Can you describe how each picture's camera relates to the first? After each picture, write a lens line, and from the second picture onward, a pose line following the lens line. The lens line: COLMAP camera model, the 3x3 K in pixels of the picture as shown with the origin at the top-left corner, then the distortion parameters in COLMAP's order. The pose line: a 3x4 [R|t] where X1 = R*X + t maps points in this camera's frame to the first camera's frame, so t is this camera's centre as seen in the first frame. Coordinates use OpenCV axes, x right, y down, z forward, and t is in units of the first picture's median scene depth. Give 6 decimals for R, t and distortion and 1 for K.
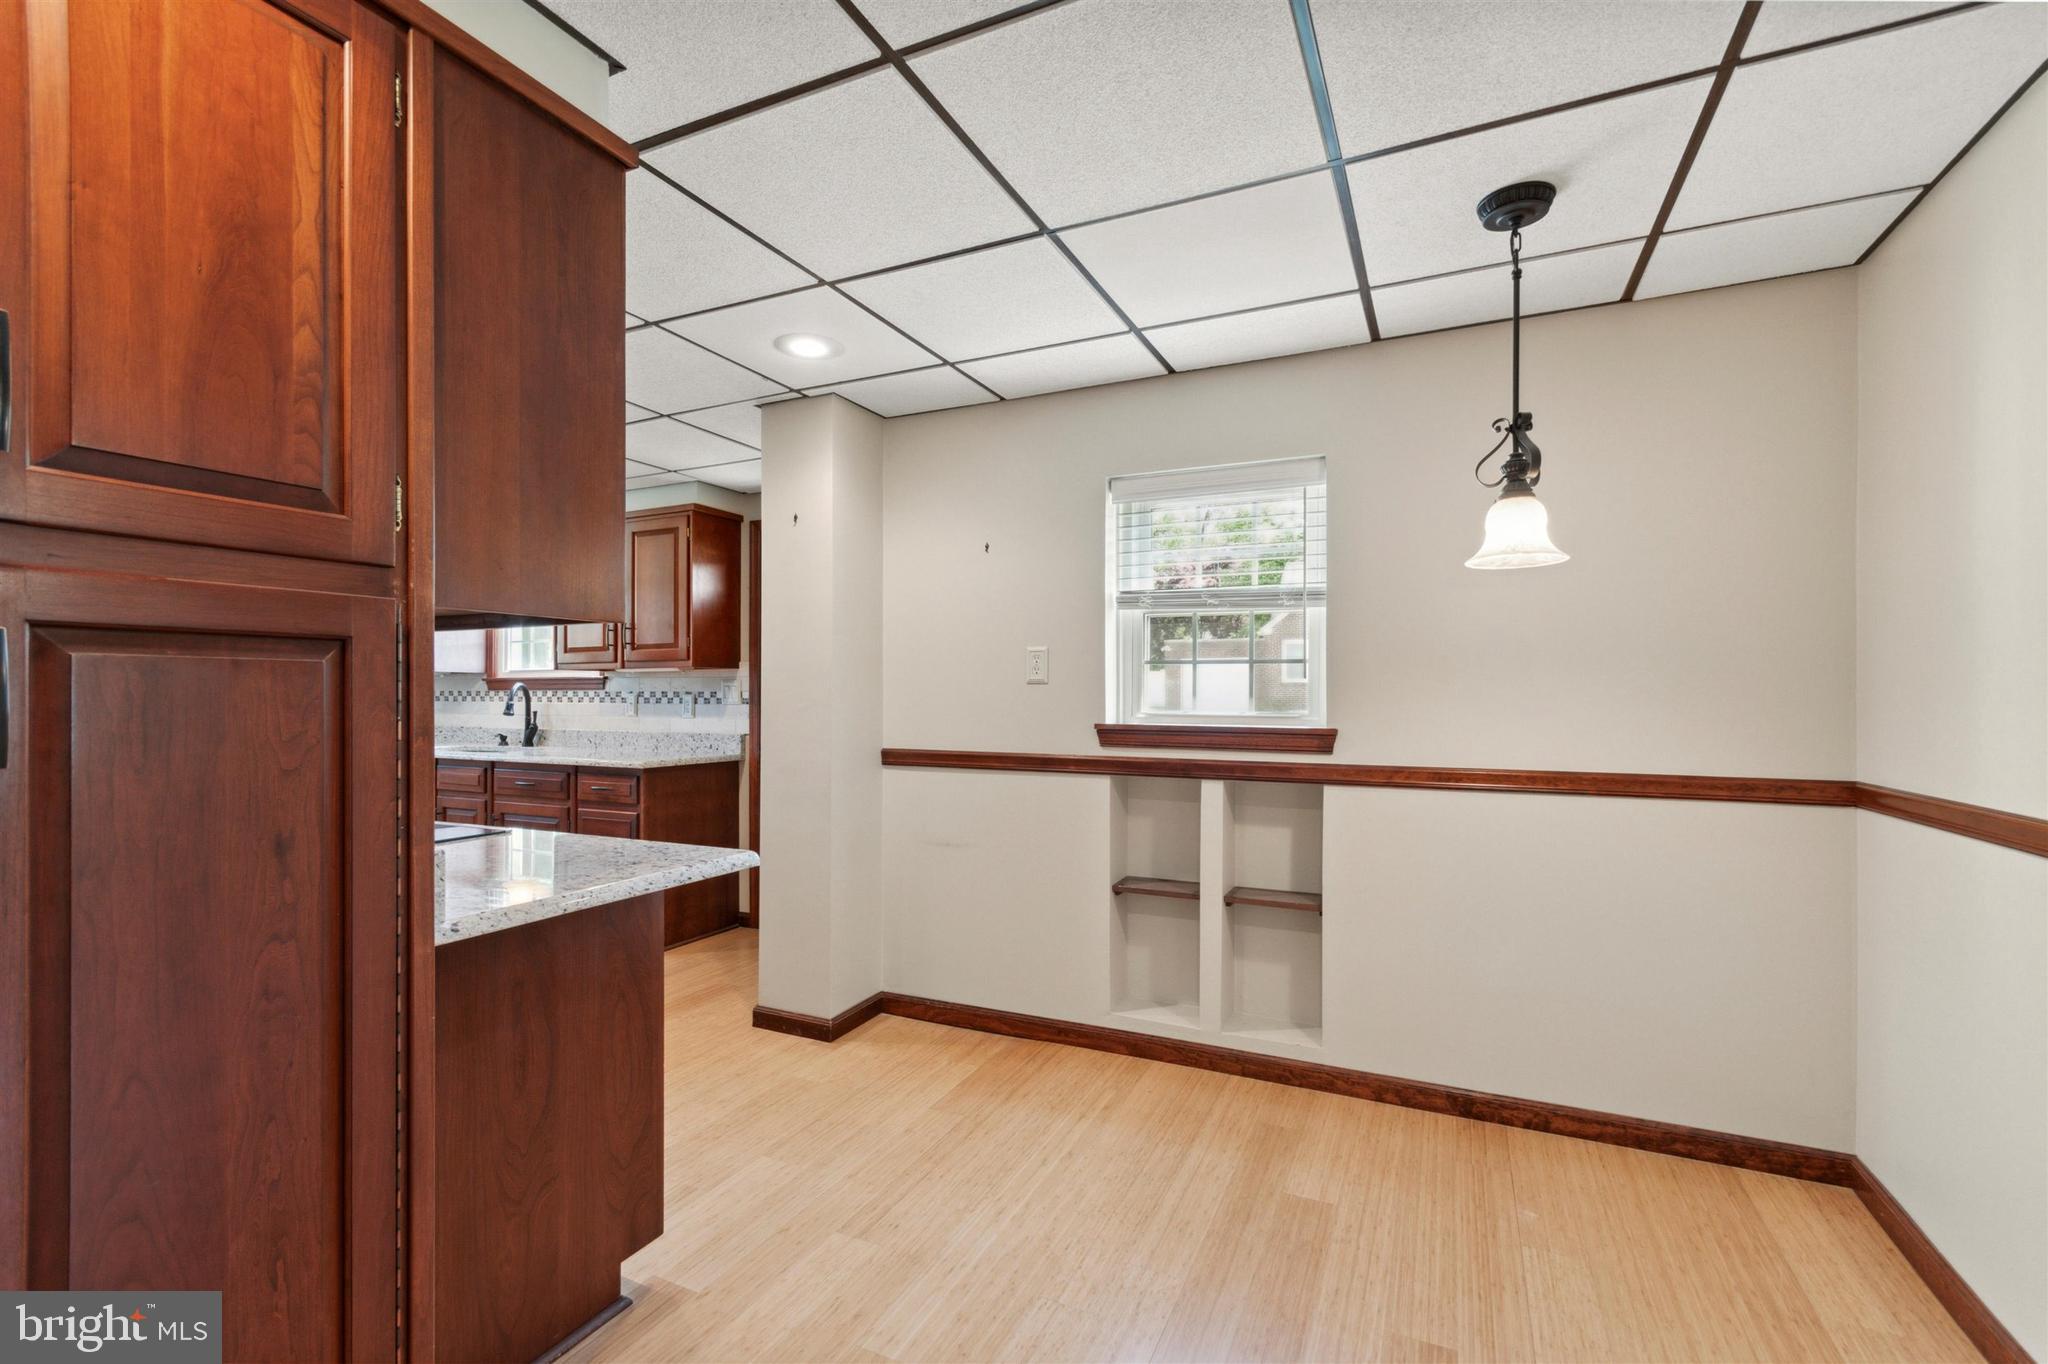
lens RADIAL K [[908.3, 0, 1023.7], [0, 908.3, 705.0], [0, 0, 1]] dist [0.002541, 0.000286]
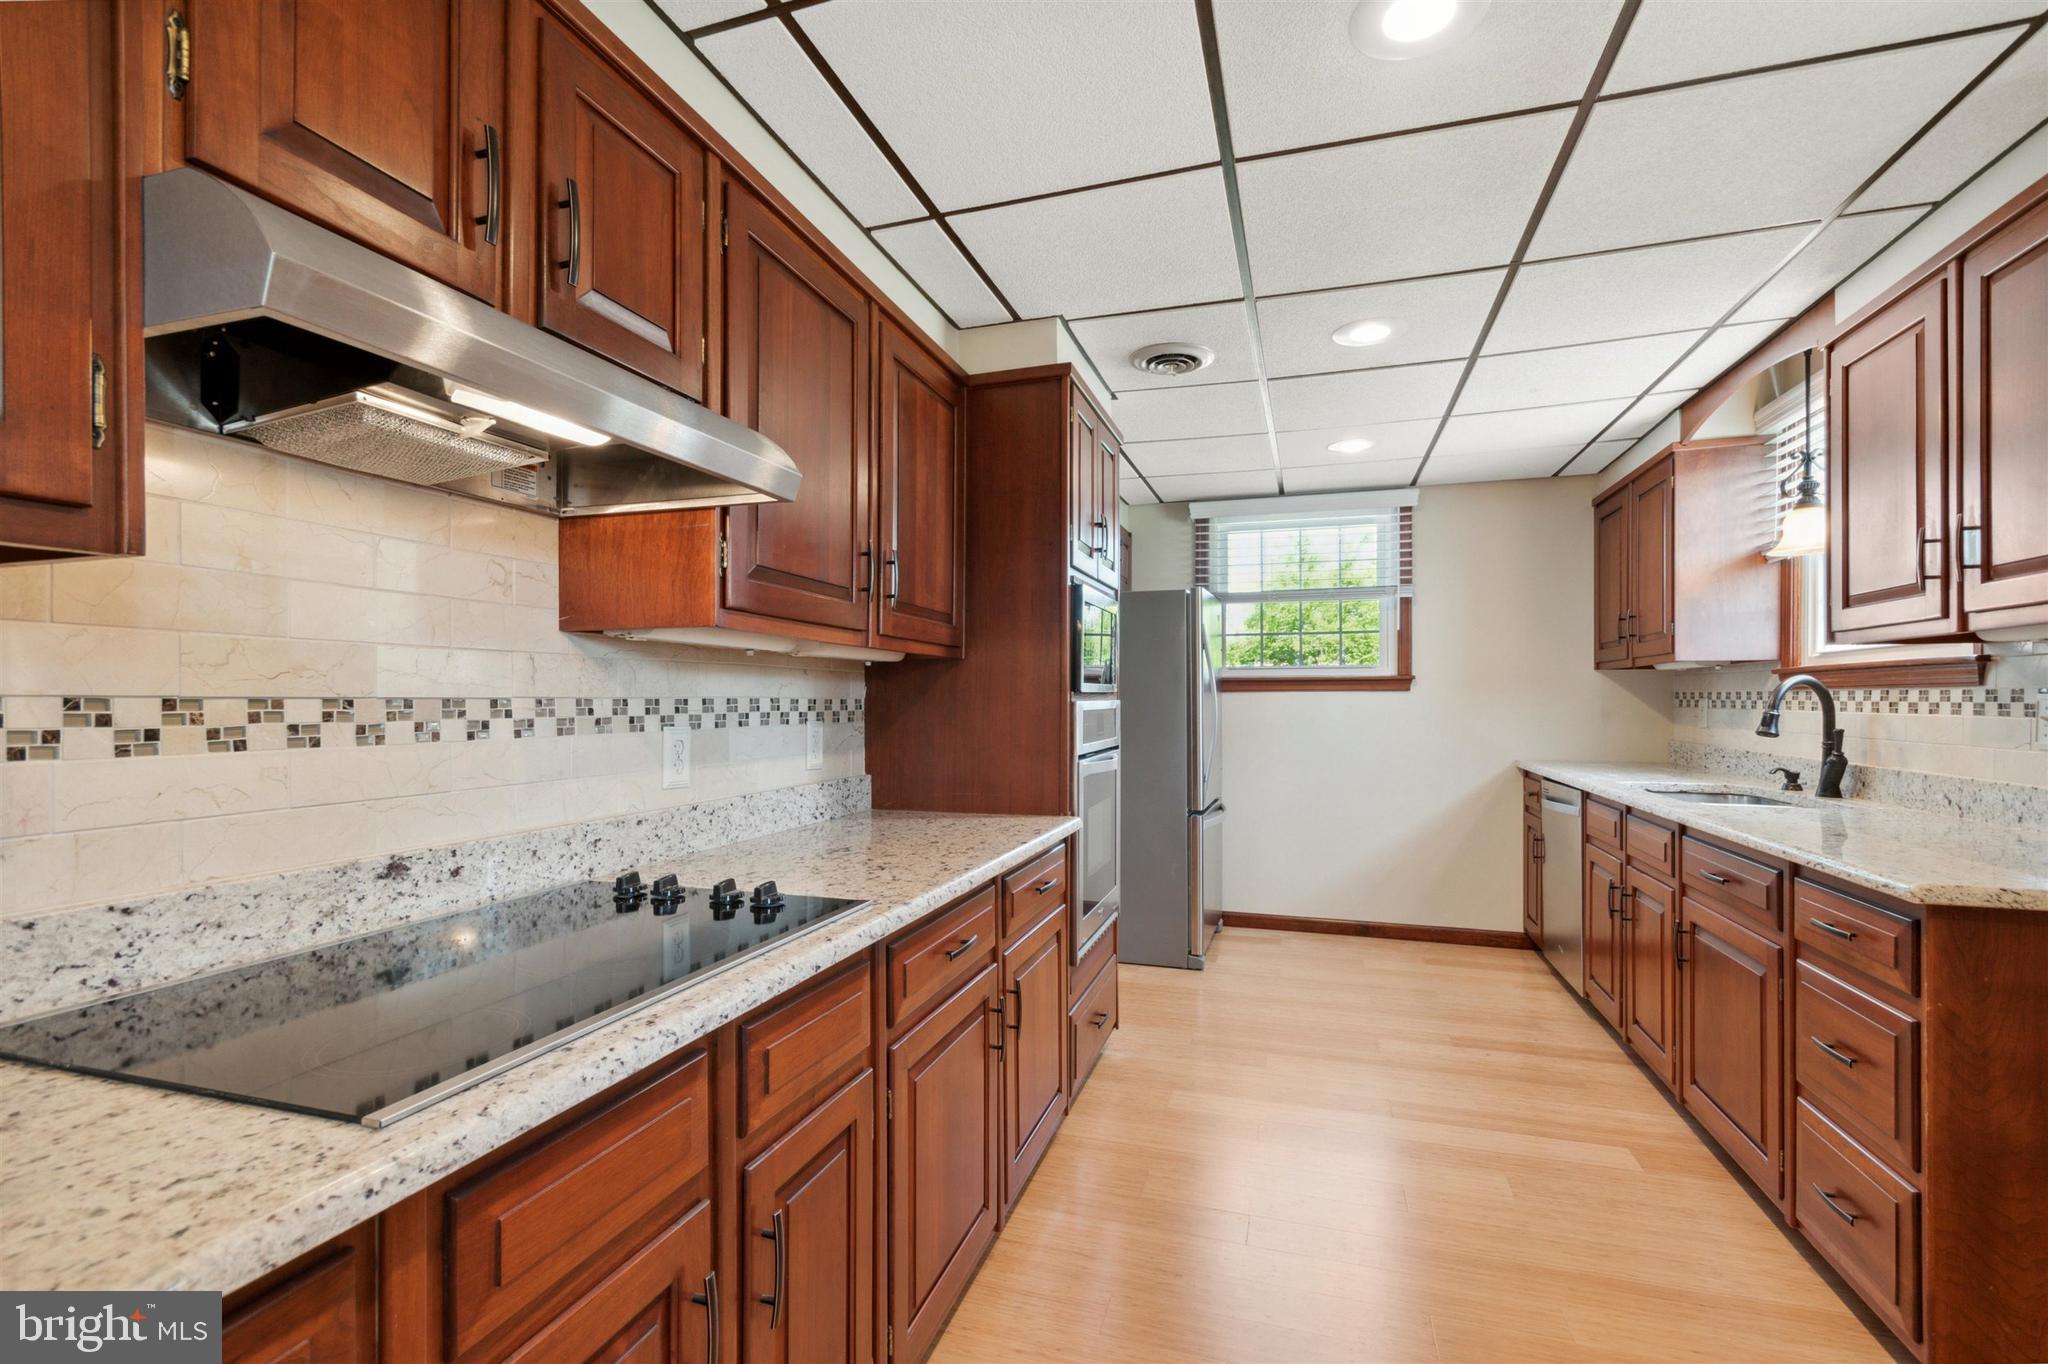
lens RADIAL K [[908.3, 0, 1023.7], [0, 908.3, 705.0], [0, 0, 1]] dist [0.002541, 0.000286]
pose [[0.130408, 0.005301, -0.991446, -0.088539], [-0.007769, 0.999960, 0.004325, -0.005833], [0.991430, 0.007138, 0.130444, 0.485766]]
